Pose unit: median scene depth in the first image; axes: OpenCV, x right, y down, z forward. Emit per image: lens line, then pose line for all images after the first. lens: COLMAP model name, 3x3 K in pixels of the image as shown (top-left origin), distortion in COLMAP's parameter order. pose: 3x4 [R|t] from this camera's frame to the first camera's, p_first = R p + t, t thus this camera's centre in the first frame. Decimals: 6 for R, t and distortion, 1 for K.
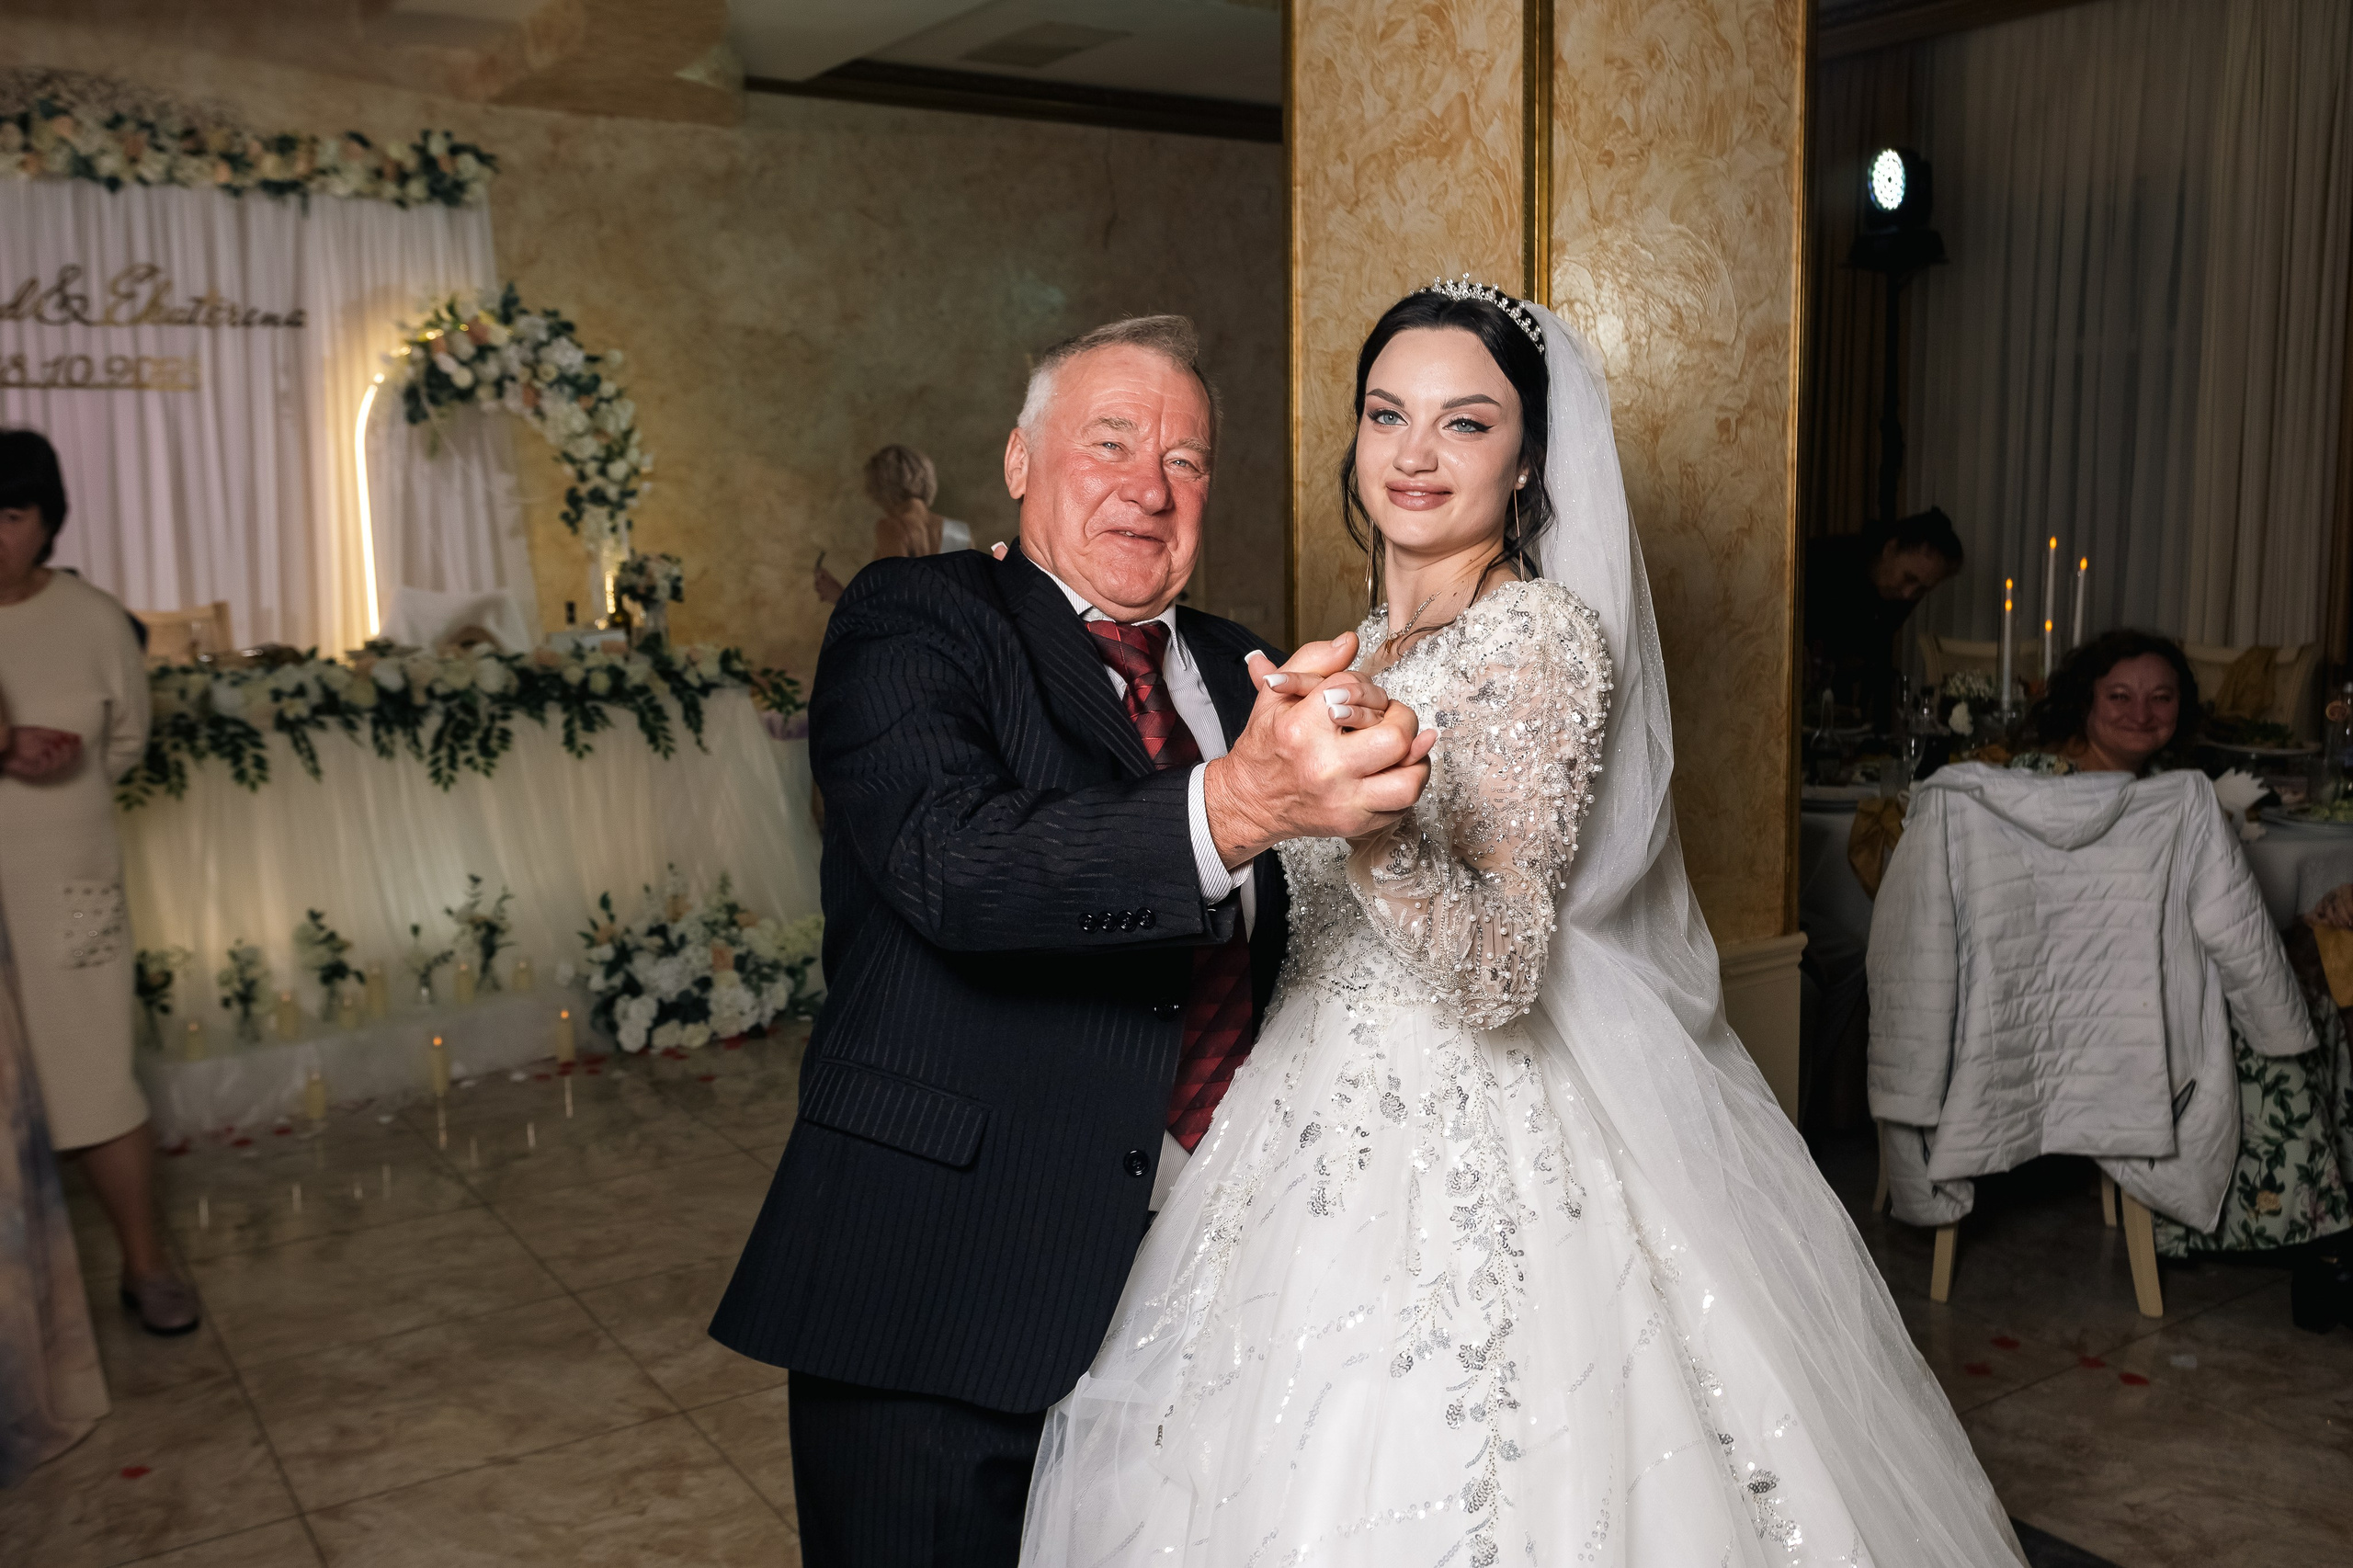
lens RADIAL K [[1943.6, 0, 1110.7], [0, 1943.6, 732.1], [0, 0, 1]] dist [-0.001452, 0.005351]
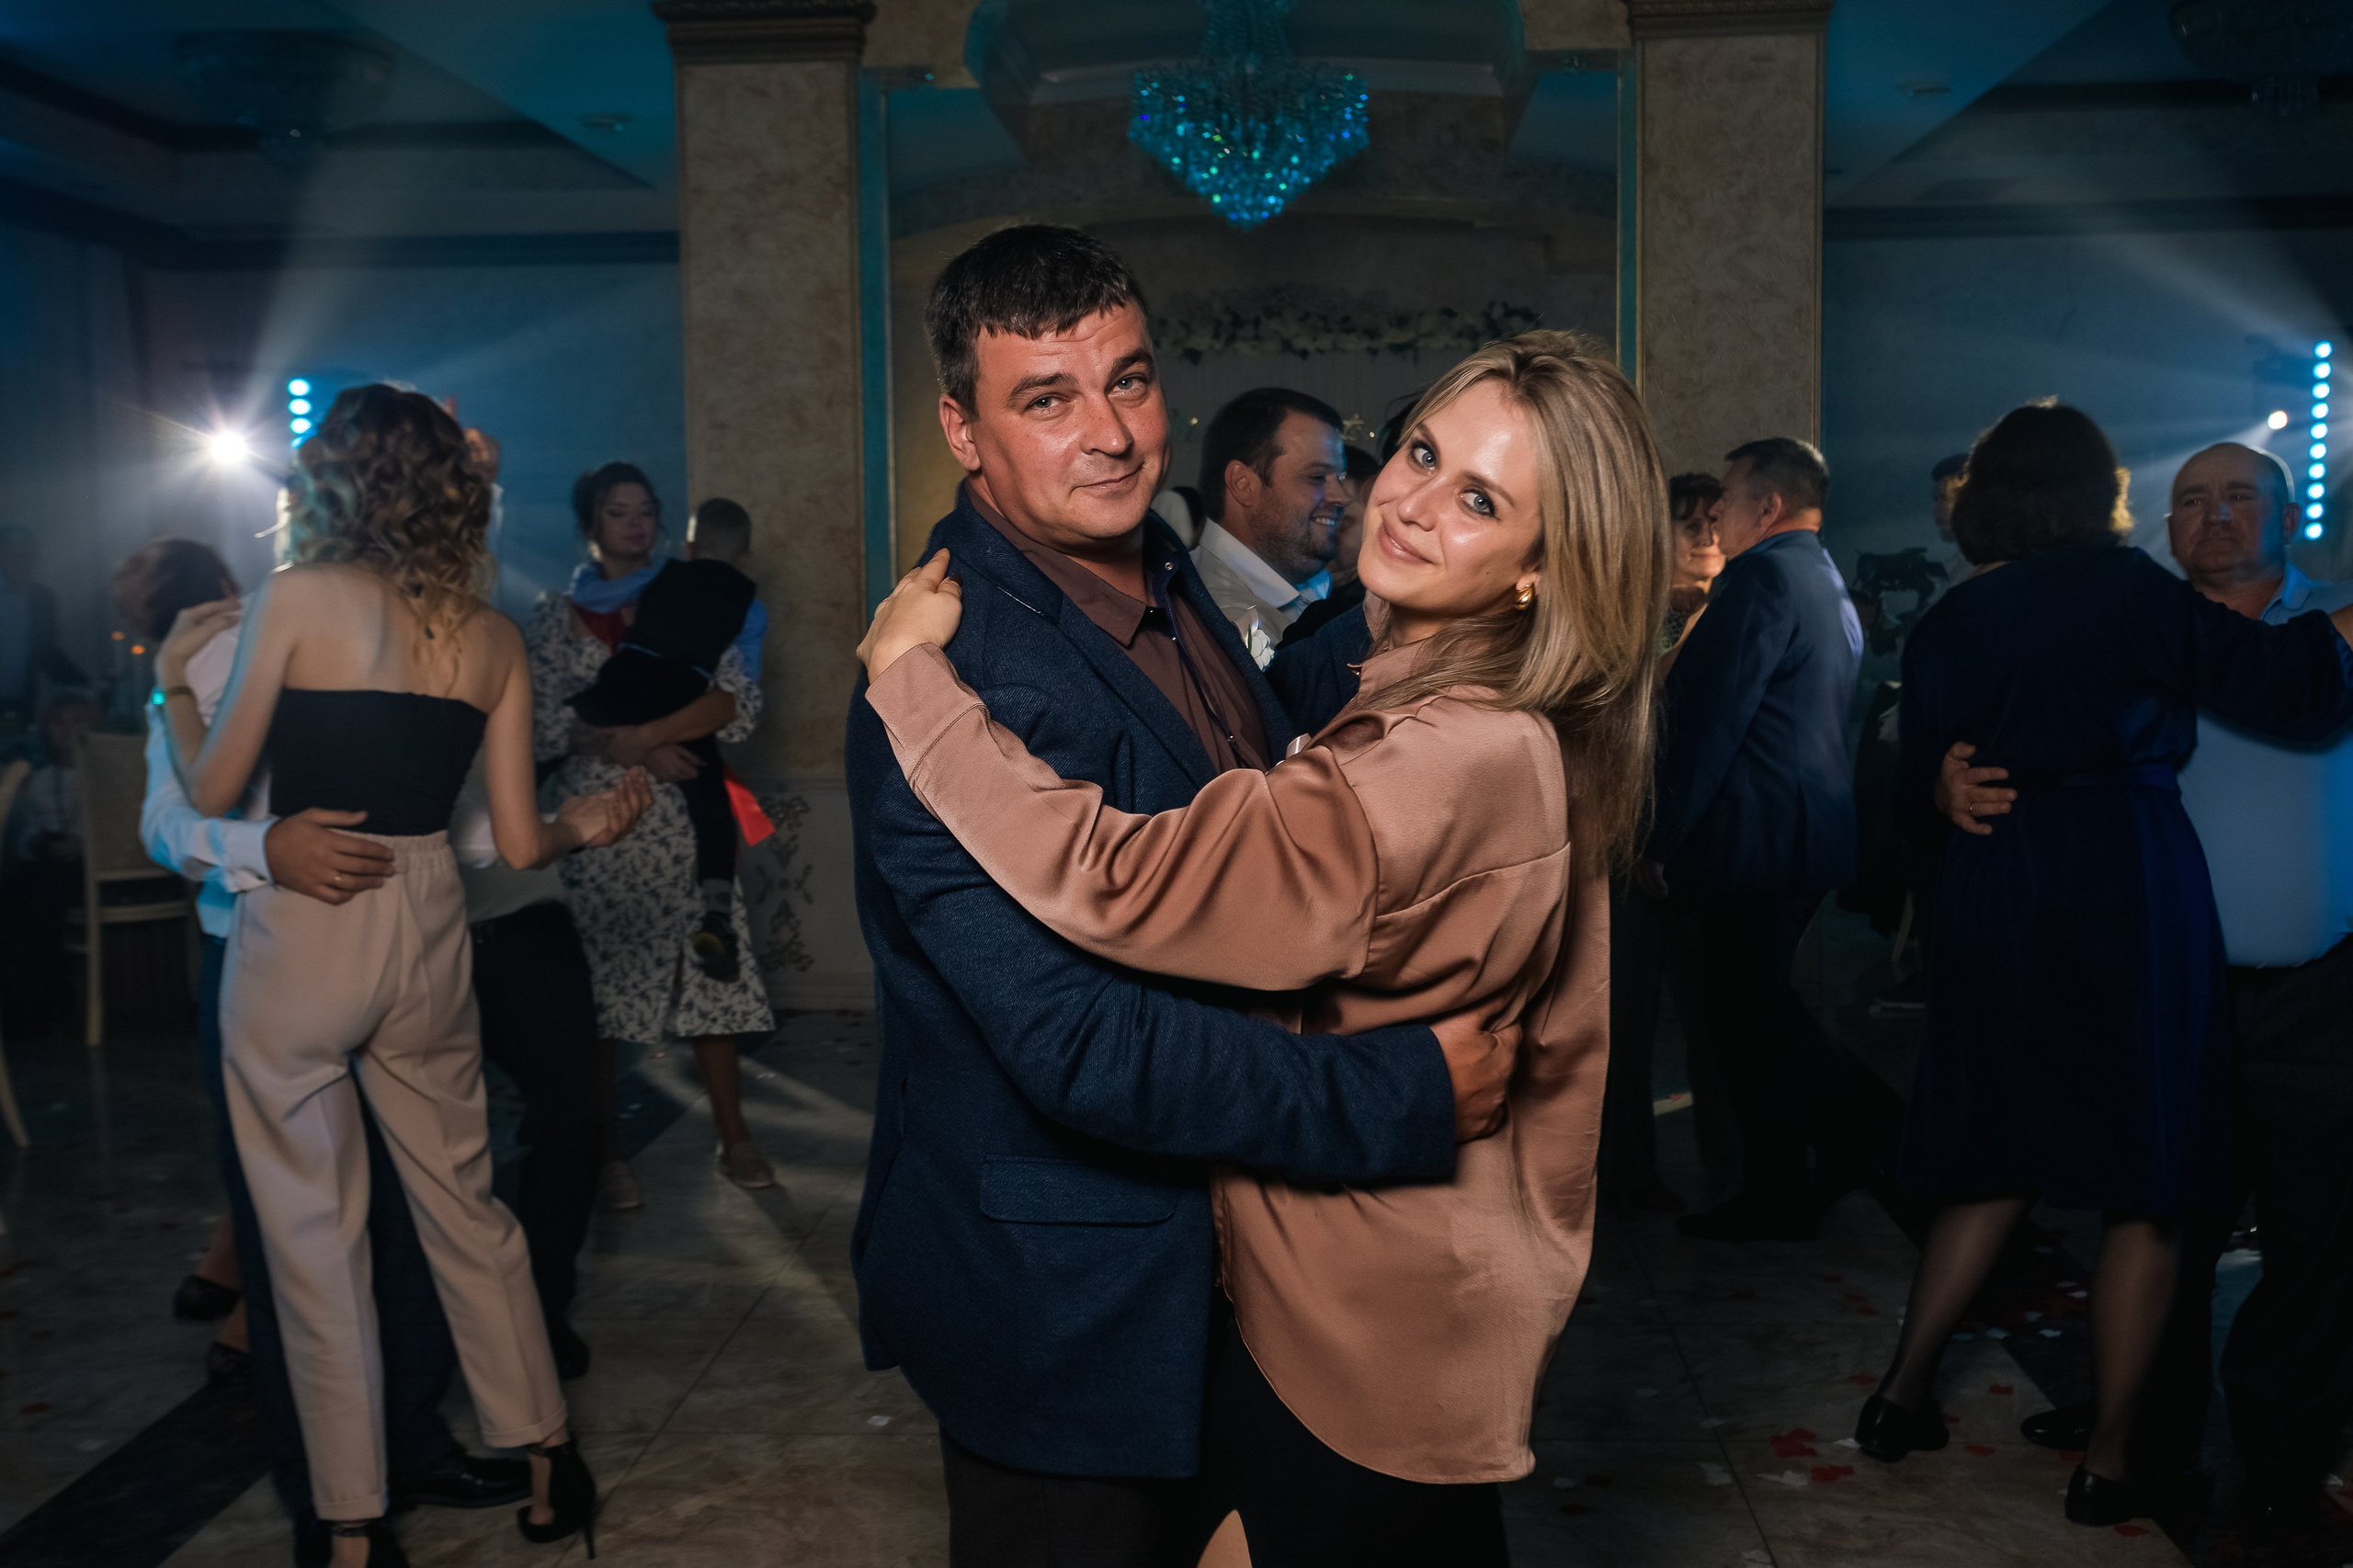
lens RADIAL K [[2698.0, 0, 1176.7], [0, 2698.0, 787.5], [0, 0, 1]] dist [-0.022228, 0.000000]
pose [[0.788177, 0.053691, -0.613102, 0.794209], [-0.071729, 0.997412, -0.004866, 0.095168], [0.611254, 0.047813, 0.789989, -0.814379]]
